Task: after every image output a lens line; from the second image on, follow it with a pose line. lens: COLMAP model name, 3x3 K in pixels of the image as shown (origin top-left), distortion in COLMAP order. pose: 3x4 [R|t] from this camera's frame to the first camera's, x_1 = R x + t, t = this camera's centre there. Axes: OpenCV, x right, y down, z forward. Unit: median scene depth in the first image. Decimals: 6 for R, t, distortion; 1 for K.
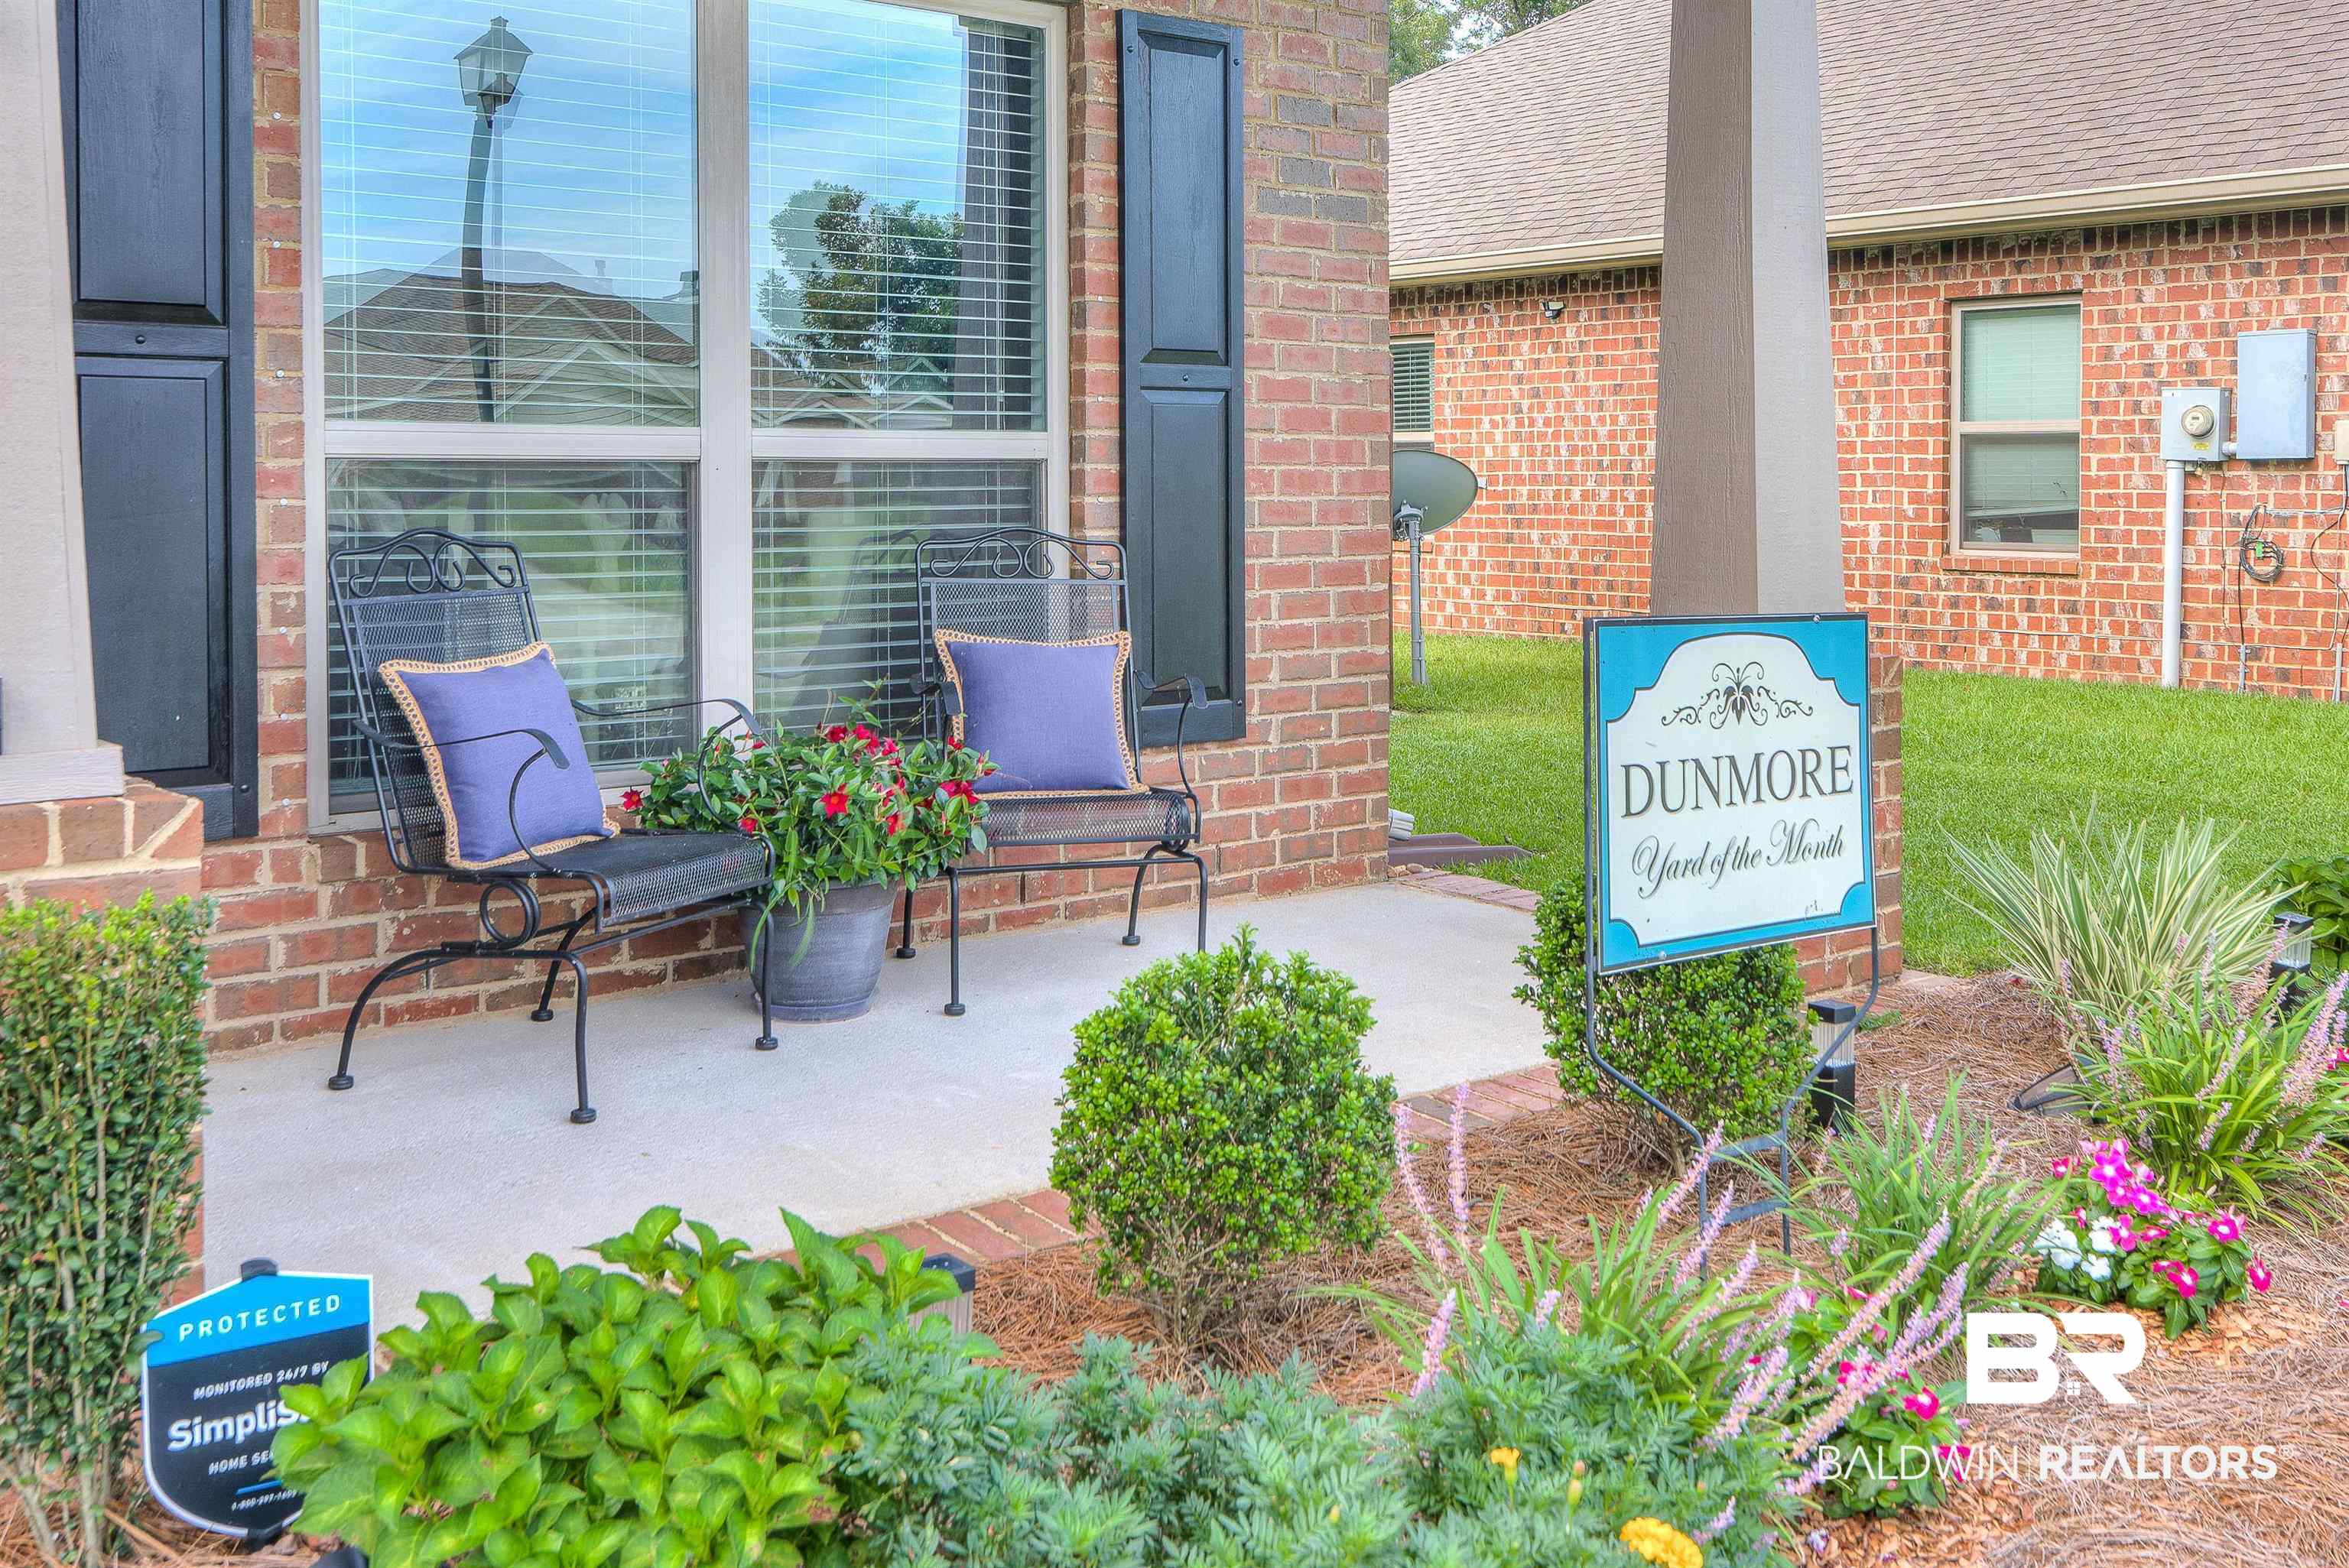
lens RADIAL K [[2196.7, 0, 1174.5], [0, 2196.7, 784.0], [0, 0, 1]] dist [-0.005139, -0.005472]
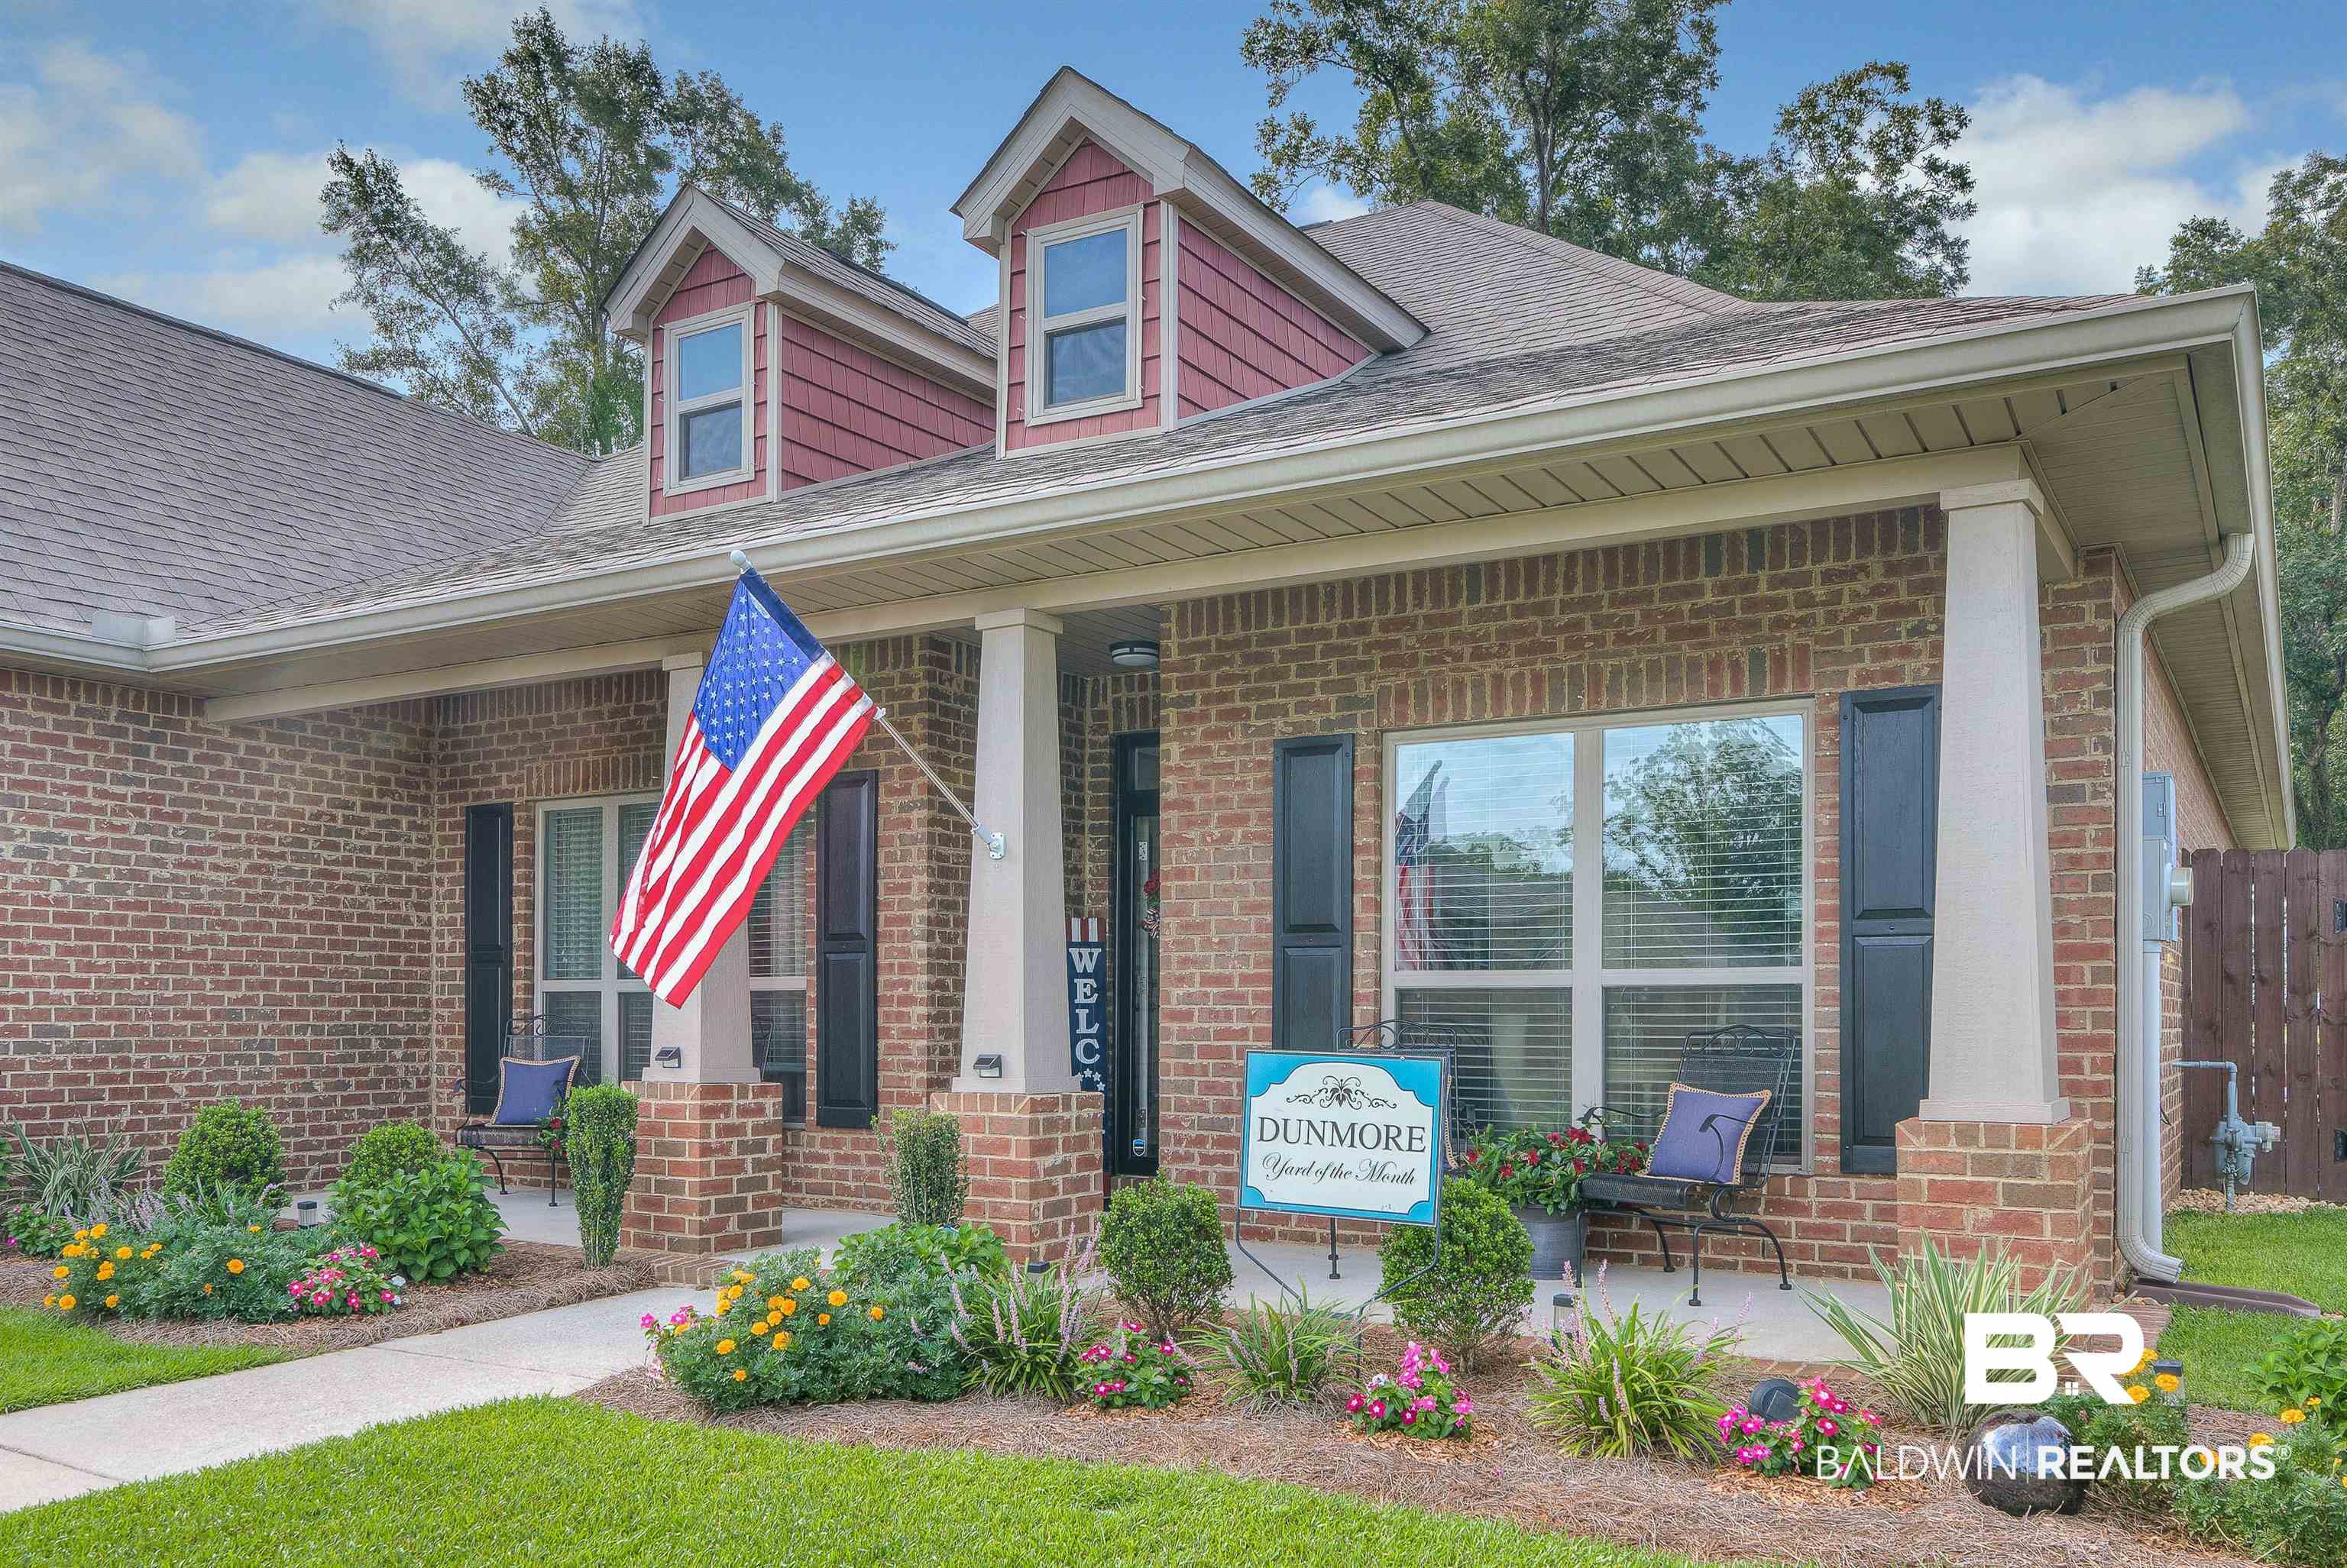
lens RADIAL K [[1881.1, 0, 1168.8], [0, 1881.1, 1020.8], [0, 0, 1]] dist [-0.002477, 0.007859]
pose [[0.349454, 0.002907, -0.936949, 1.026204], [-0.131263, 0.990285, -0.045884, -0.003006], [0.927713, 0.139021, 0.346441, 0.130722]]
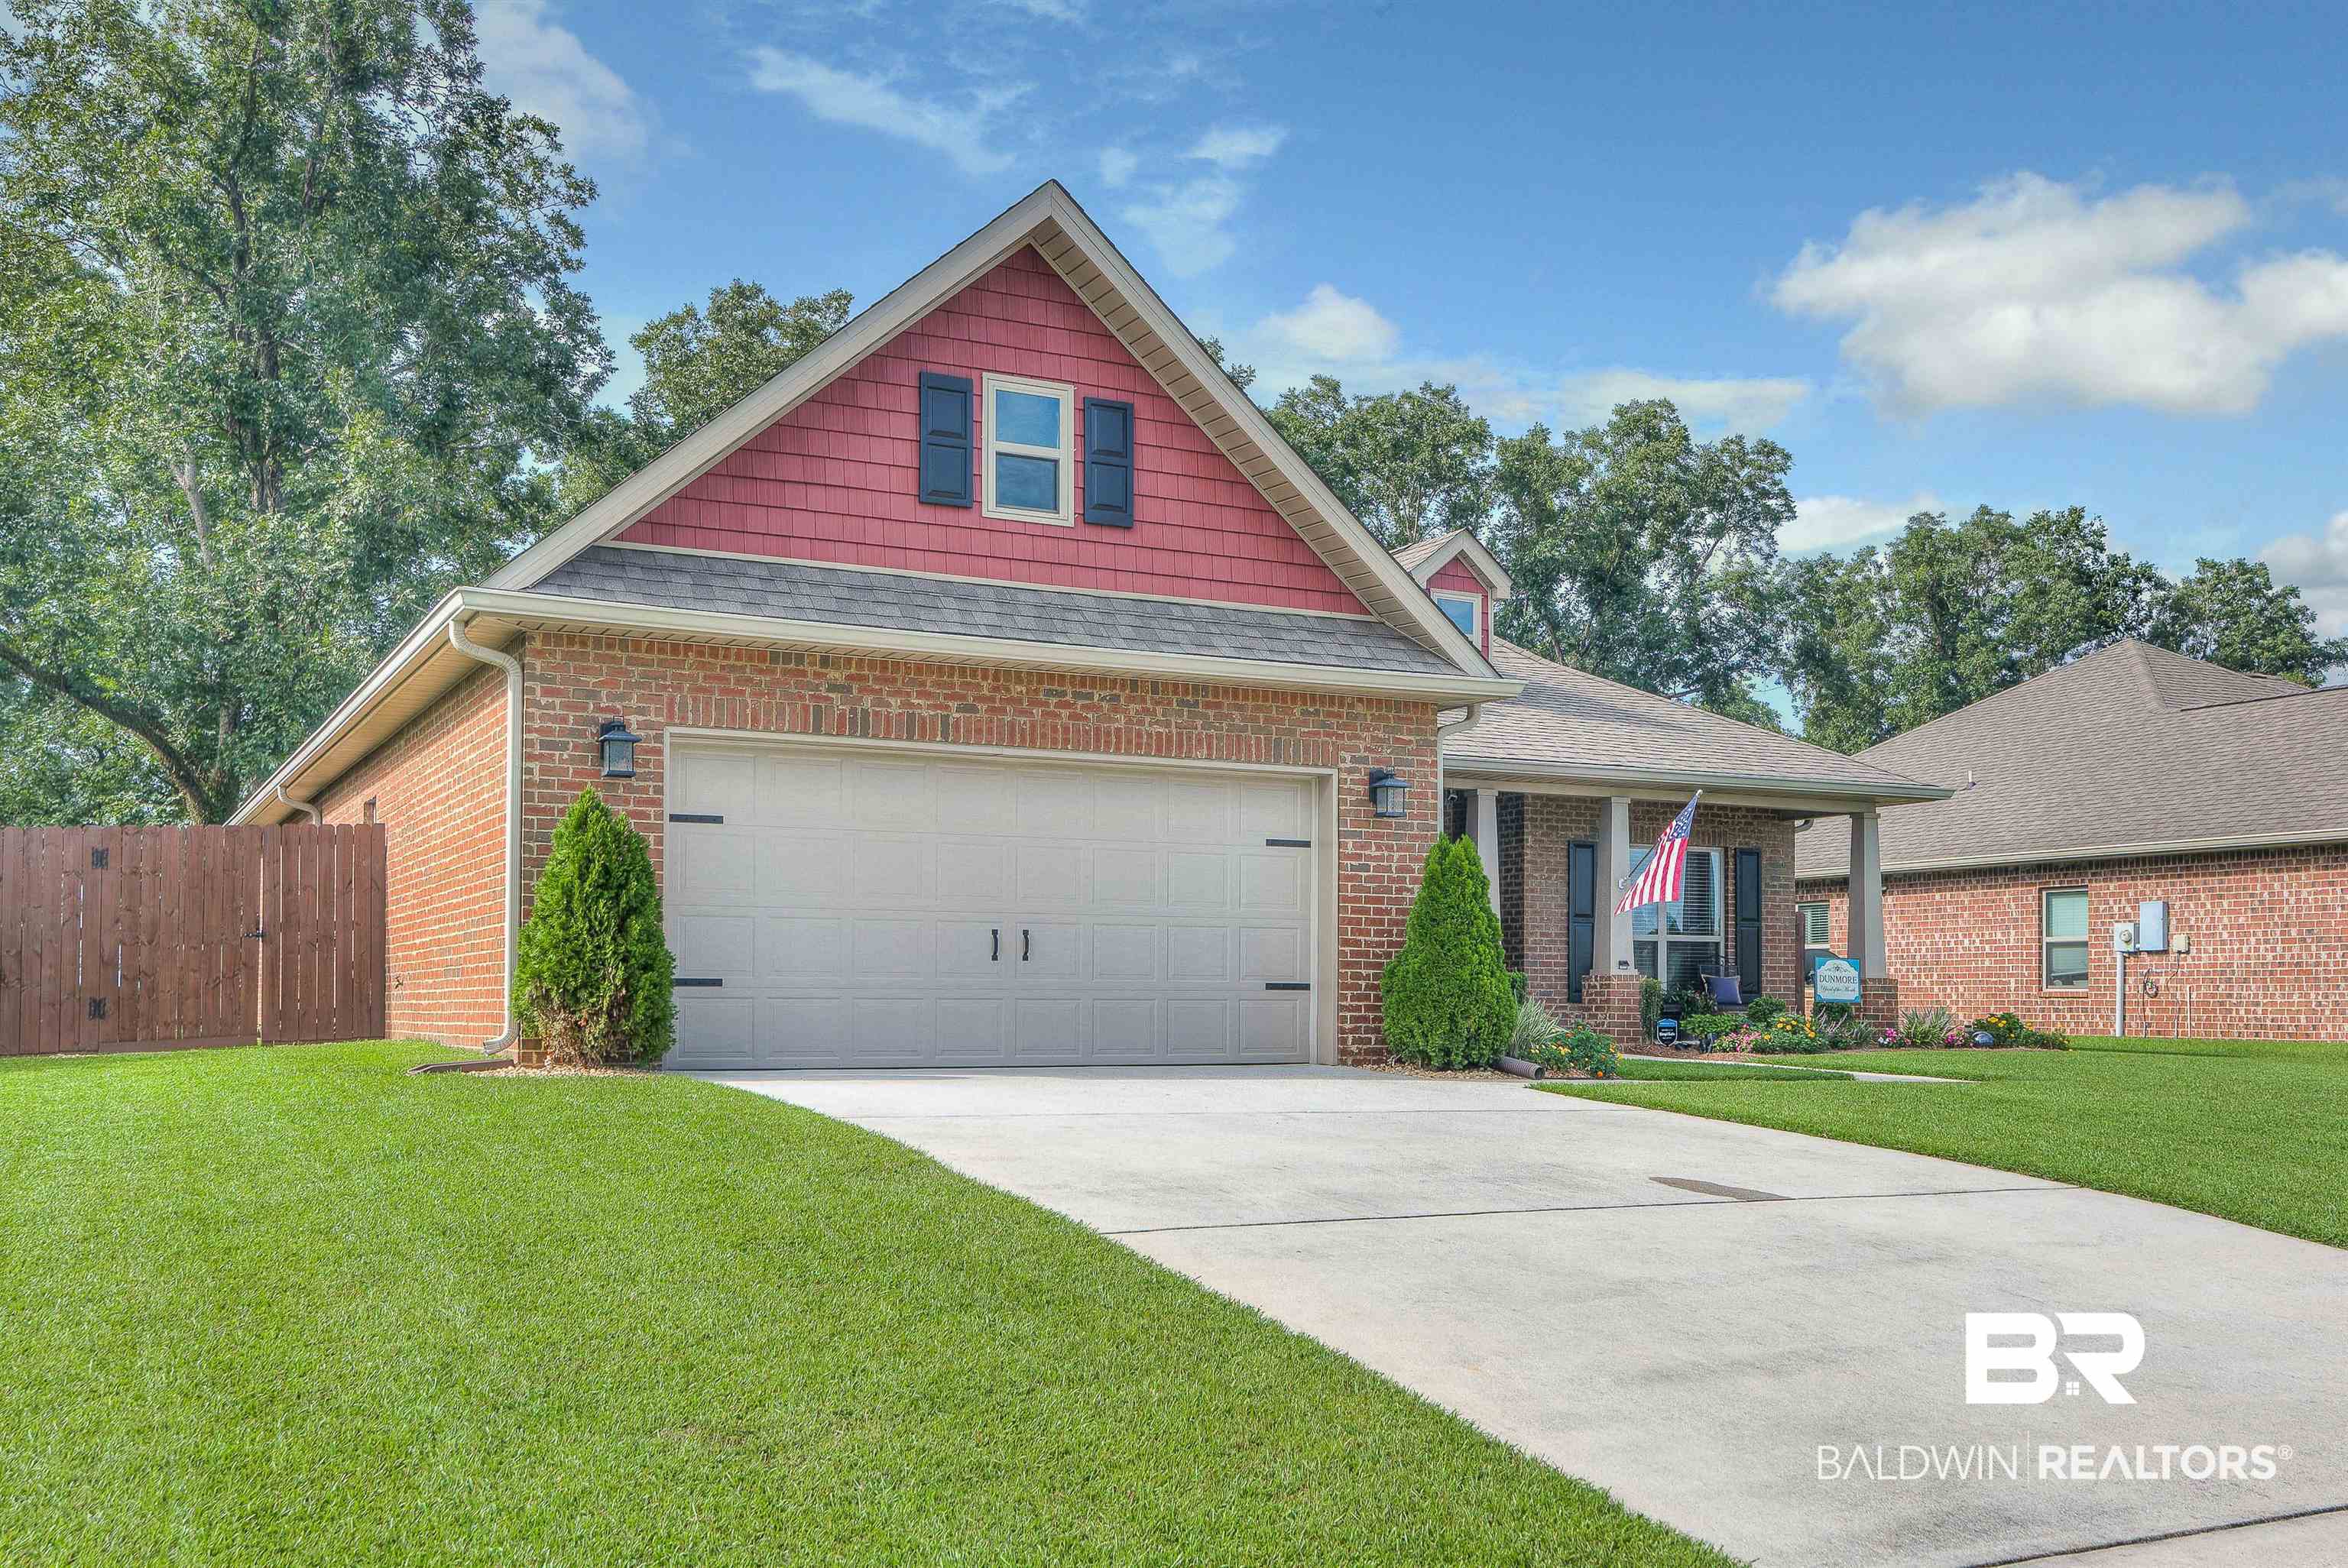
lens RADIAL K [[2151.5, 0, 1178.5], [0, 2151.5, 992.8], [0, 0, 1]] dist [0.008915, 0.006034]
pose [[0.978797, 0.003636, -0.204800, -0.226386], [-0.032880, 0.989666, -0.139573, 0.639144], [0.202176, 0.143348, 0.968801, -3.670800]]
